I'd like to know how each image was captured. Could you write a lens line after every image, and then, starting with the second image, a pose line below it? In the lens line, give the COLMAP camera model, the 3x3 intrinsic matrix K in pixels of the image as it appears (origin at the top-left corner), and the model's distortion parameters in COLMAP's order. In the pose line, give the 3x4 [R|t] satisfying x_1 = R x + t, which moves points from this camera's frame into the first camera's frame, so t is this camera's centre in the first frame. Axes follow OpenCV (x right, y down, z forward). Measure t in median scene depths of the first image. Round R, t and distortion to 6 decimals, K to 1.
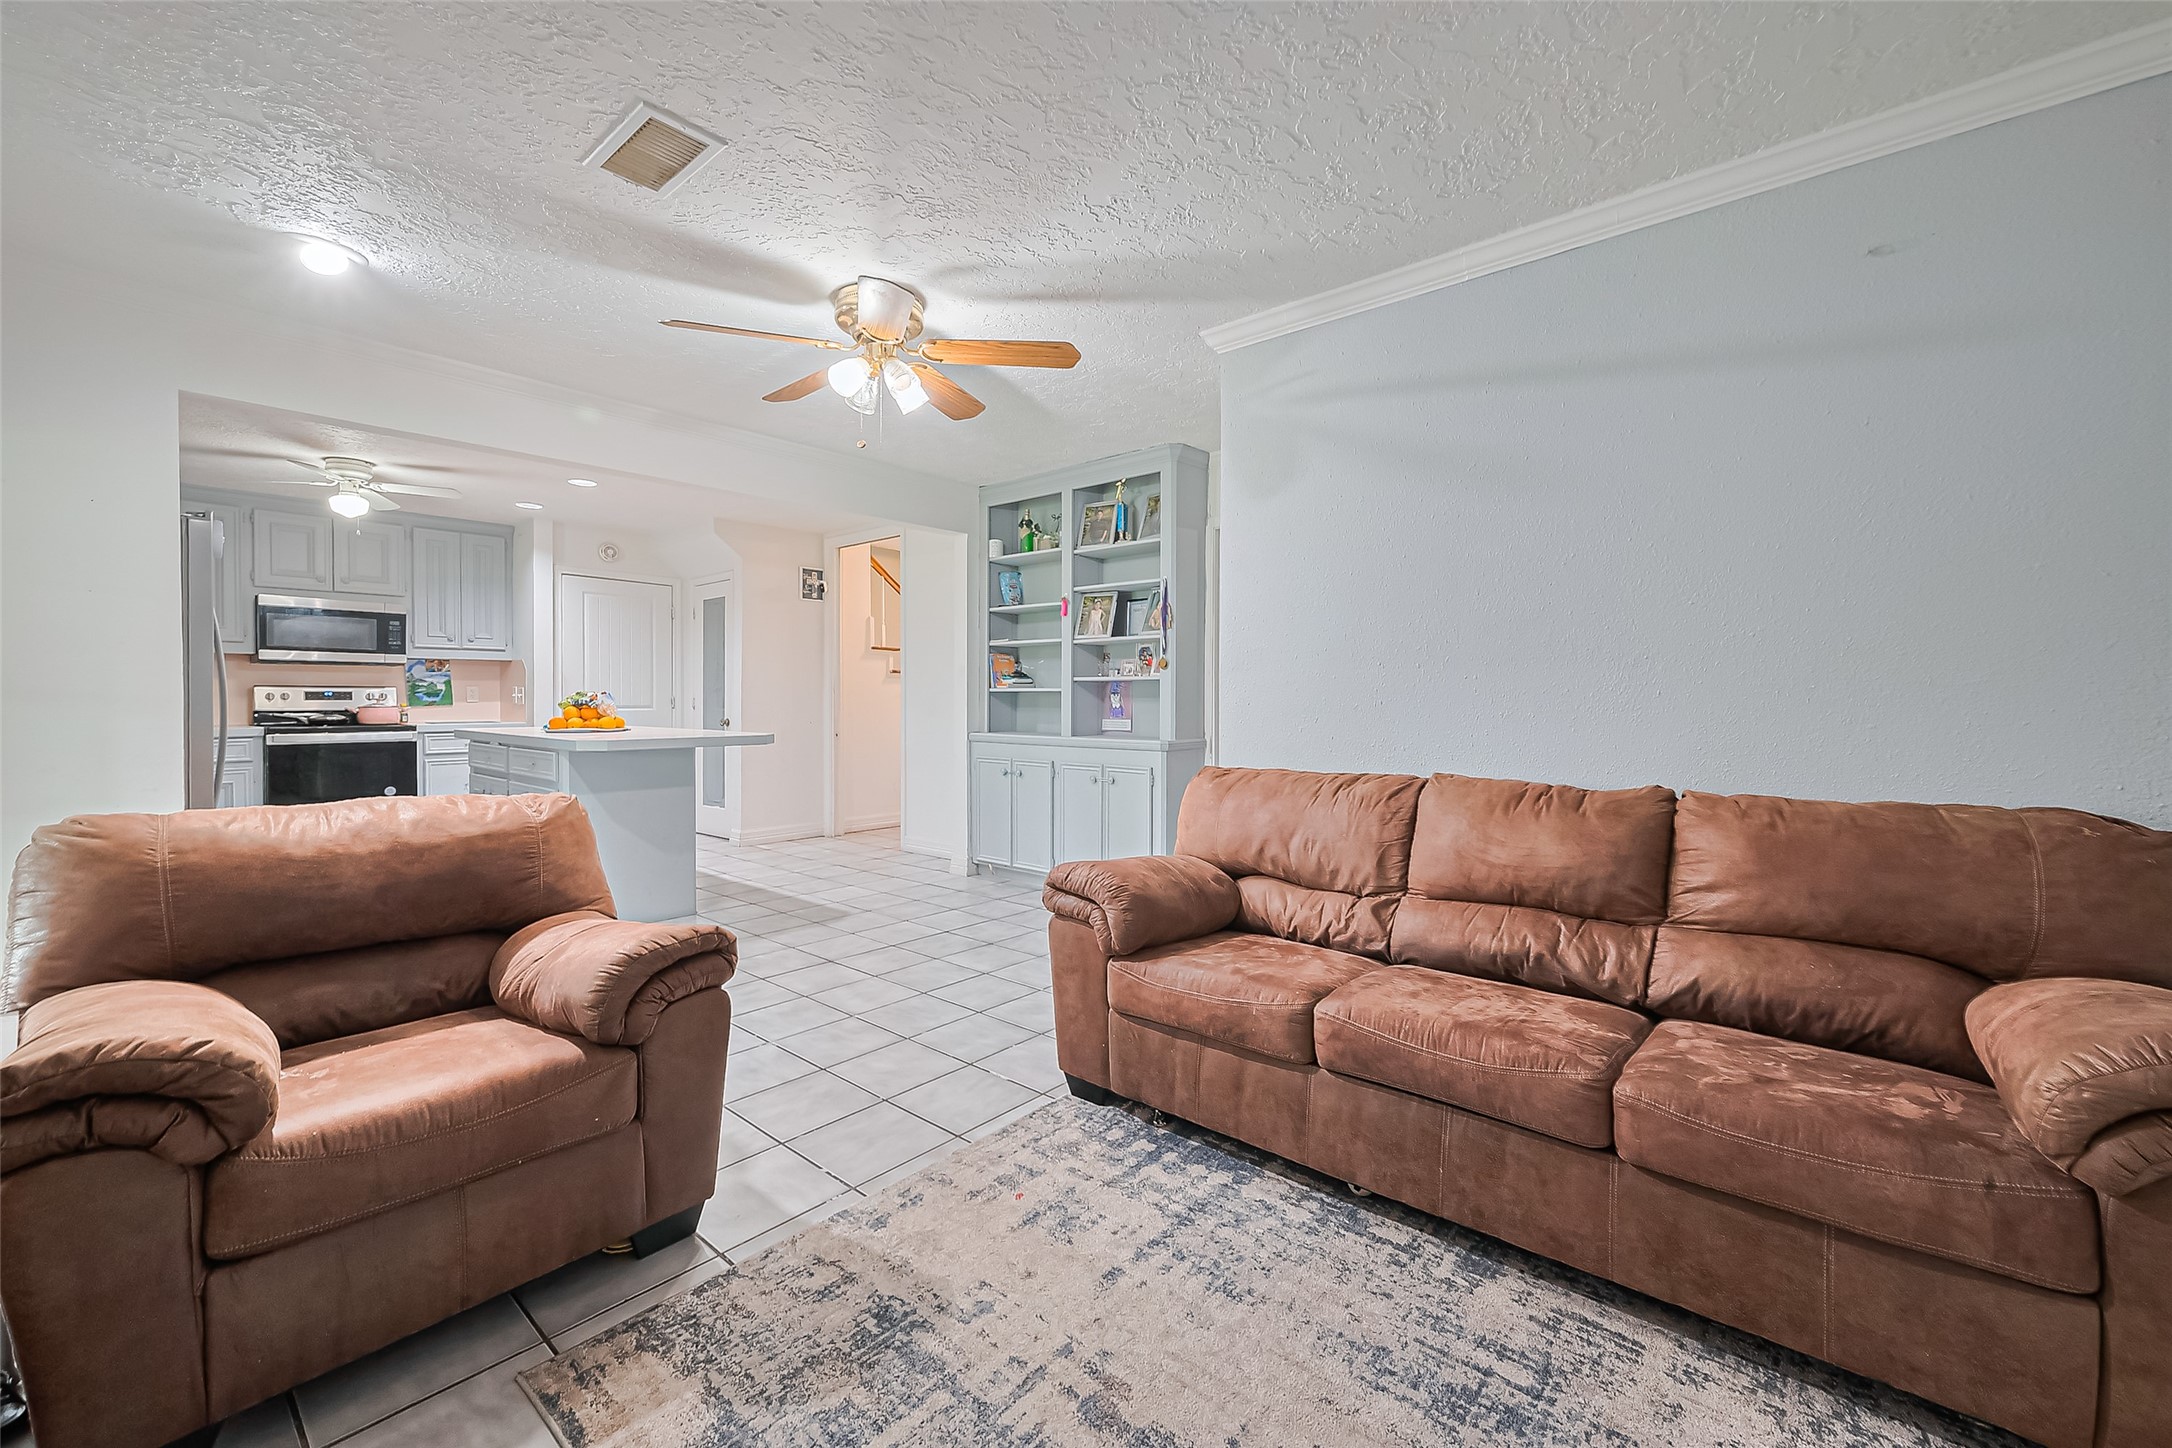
lens RADIAL K [[881.8, 0, 1046.3], [0, 881.8, 699.2], [0, 0, 1]] dist [-0.000083, 0.000436]
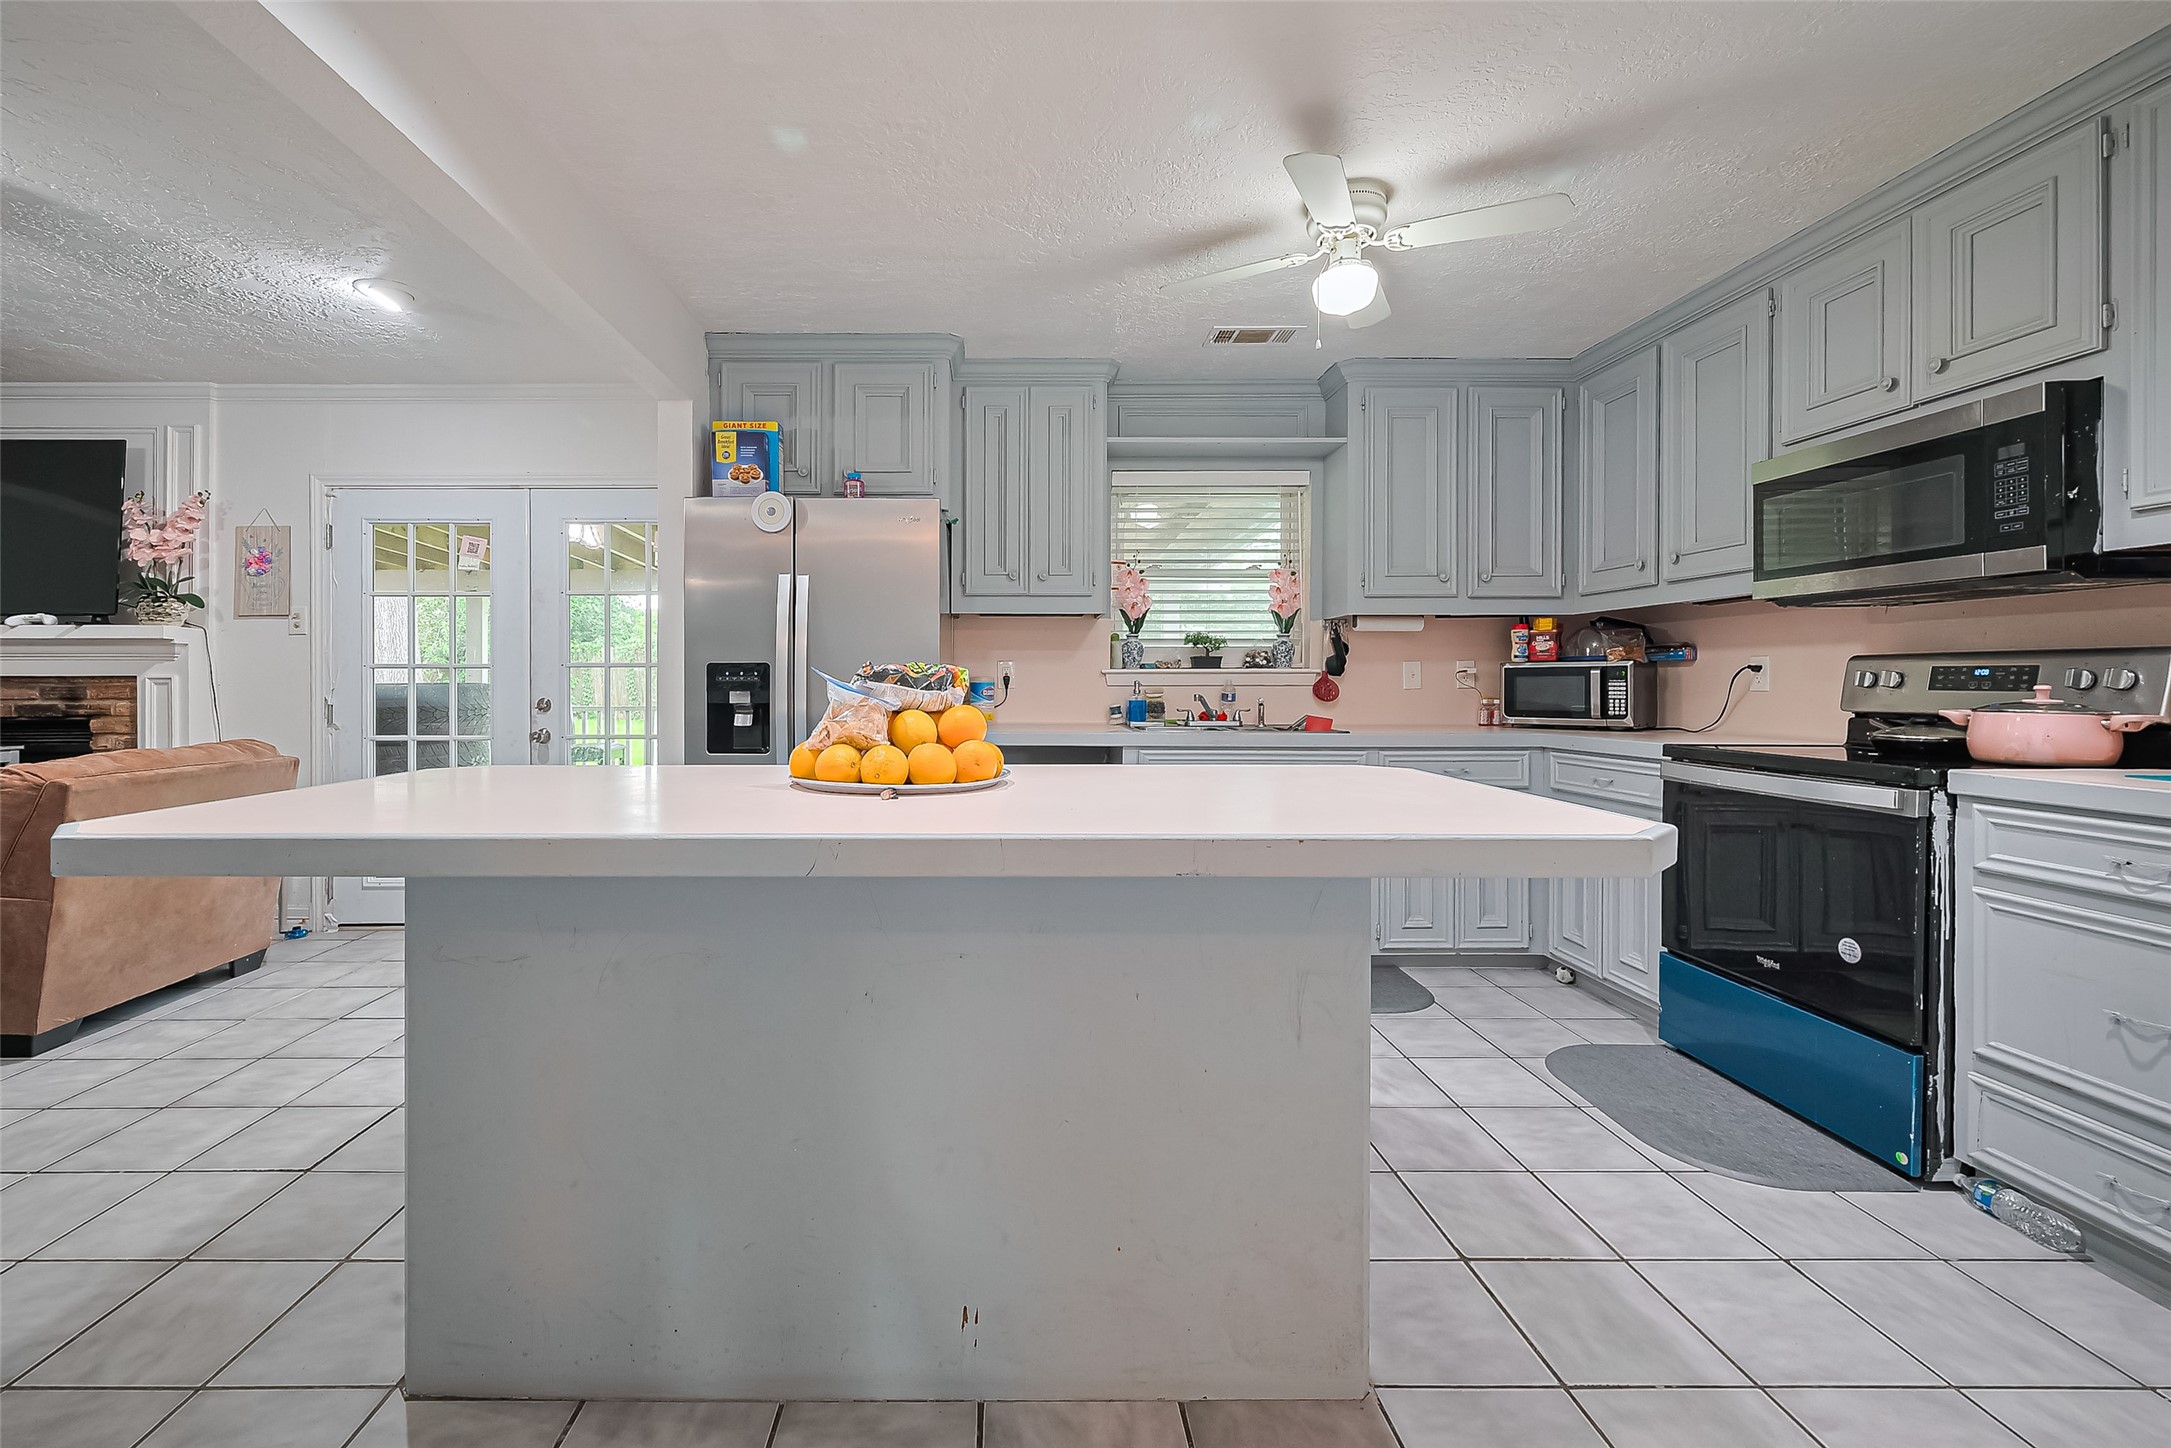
lens RADIAL K [[924.3, 0, 1000.9], [0, 924.3, 681.3], [0, 0, 1]] dist [-0.002966, 0.000615]
pose [[-0.734926, 0.009899, -0.678075, -0.281504], [-0.001689, 0.999864, 0.016427, -0.009140], [0.678145, 0.013218, -0.734809, 1.136336]]
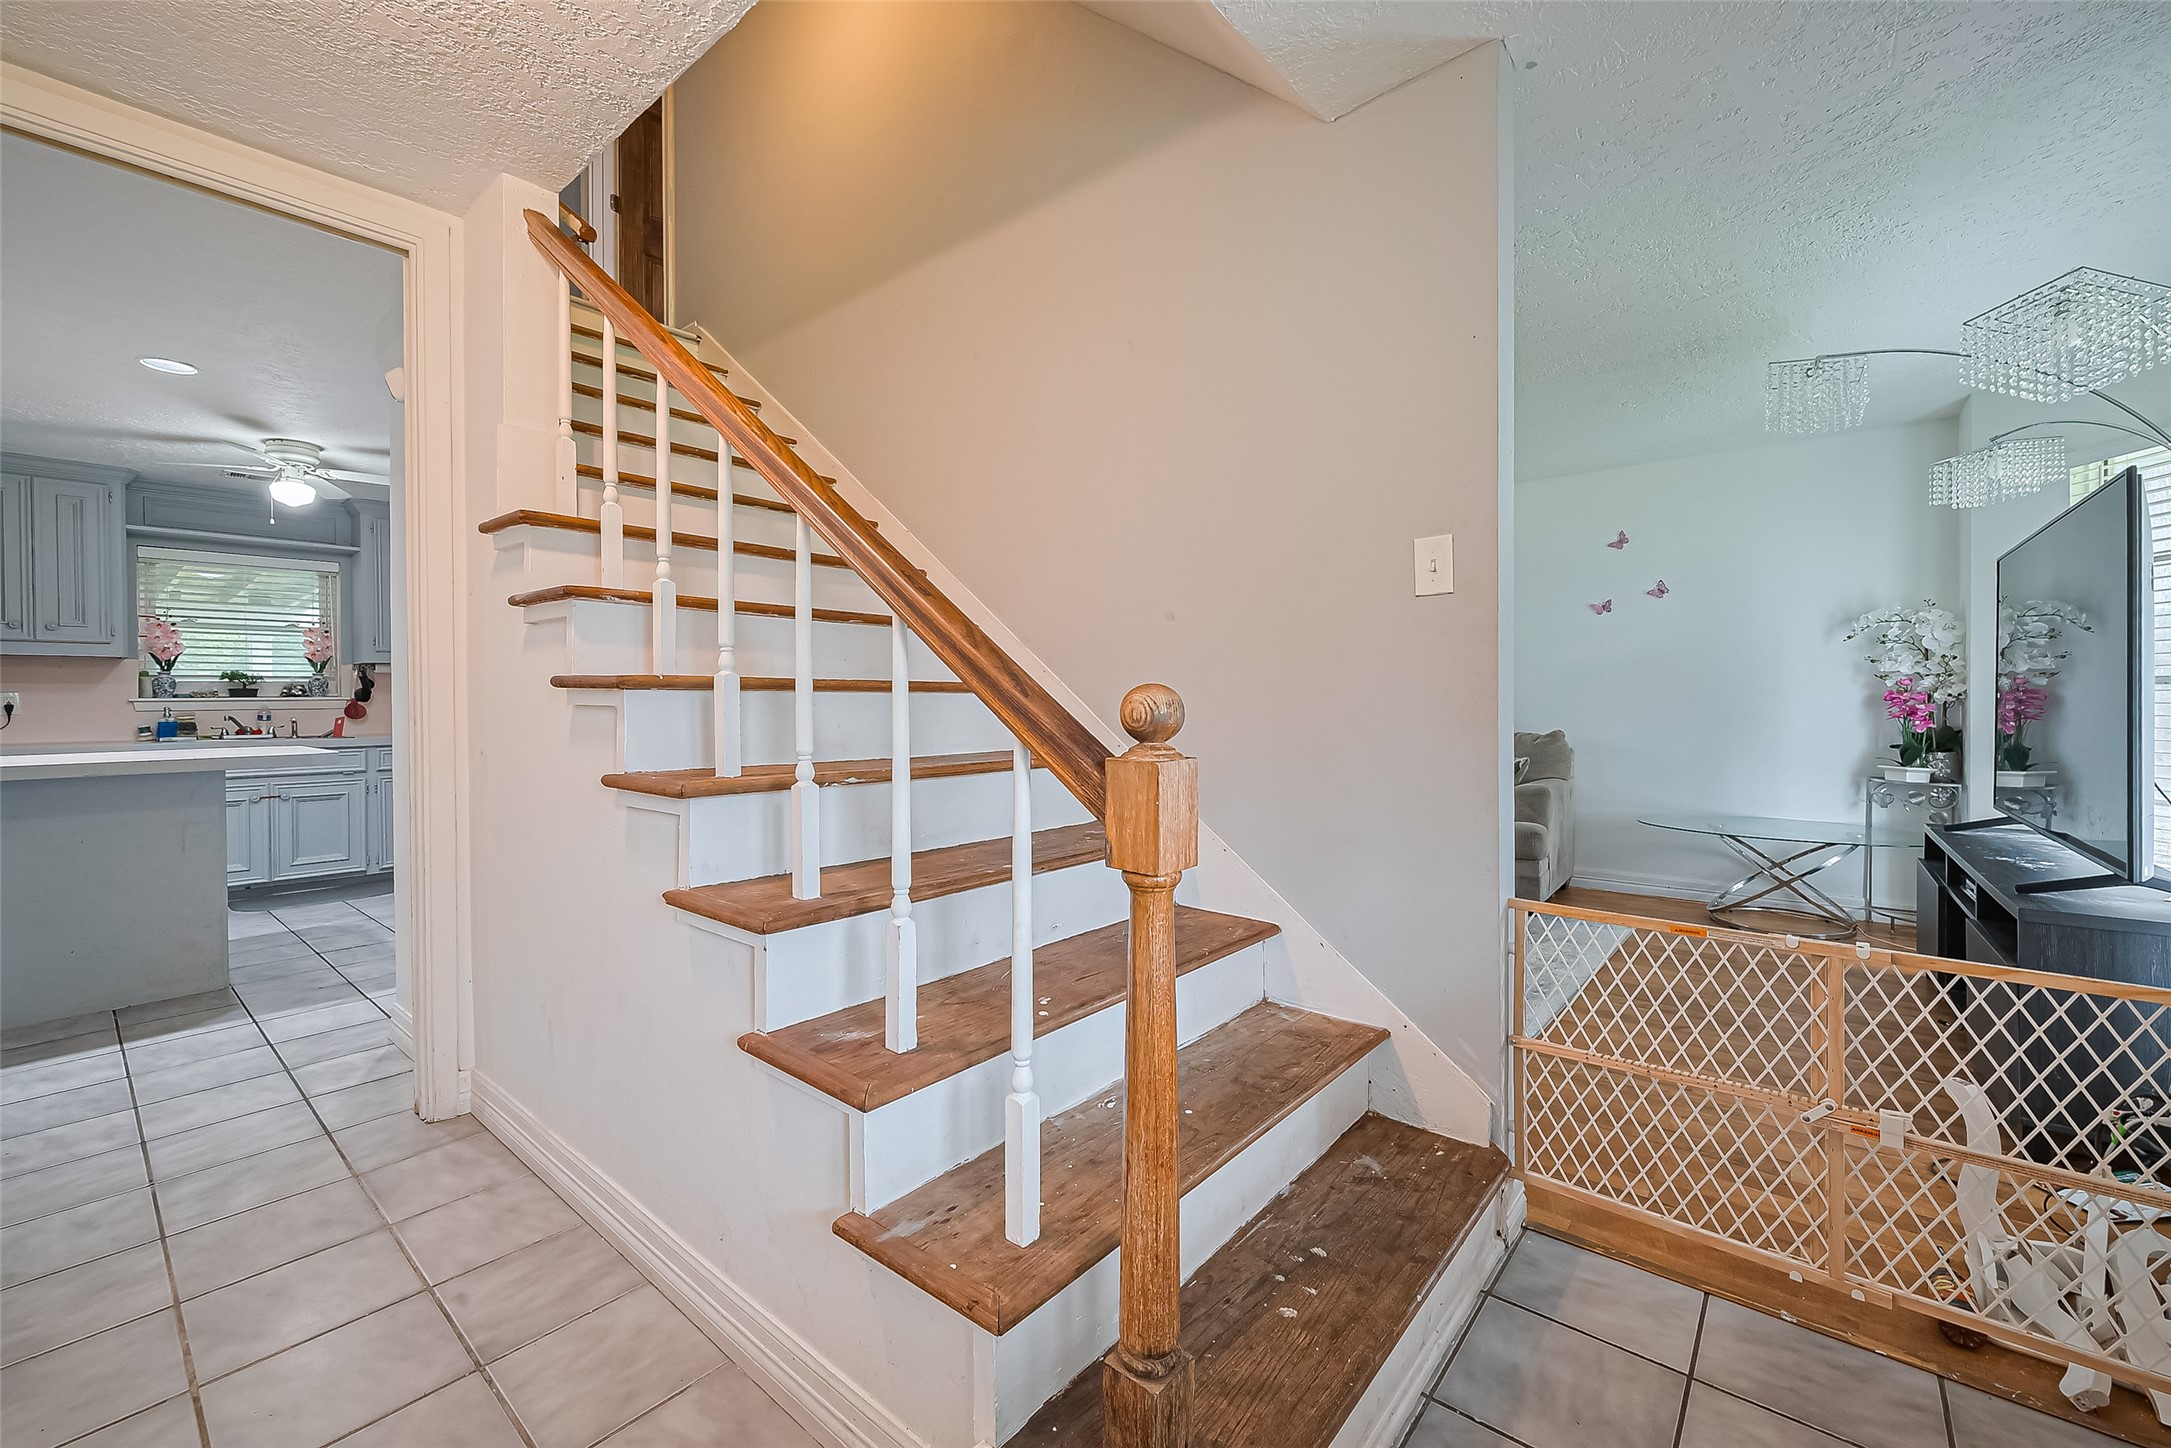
lens RADIAL K [[881.3, 0, 1123.8], [0, 881.3, 702.6], [0, 0, 1]] dist [-0.000083, 0.000436]
pose [[0.057526, 0.015289, -0.998227, 0.129043], [-0.003520, 0.999880, 0.015111, -0.019874], [0.998338, 0.002644, 0.057573, 1.624633]]
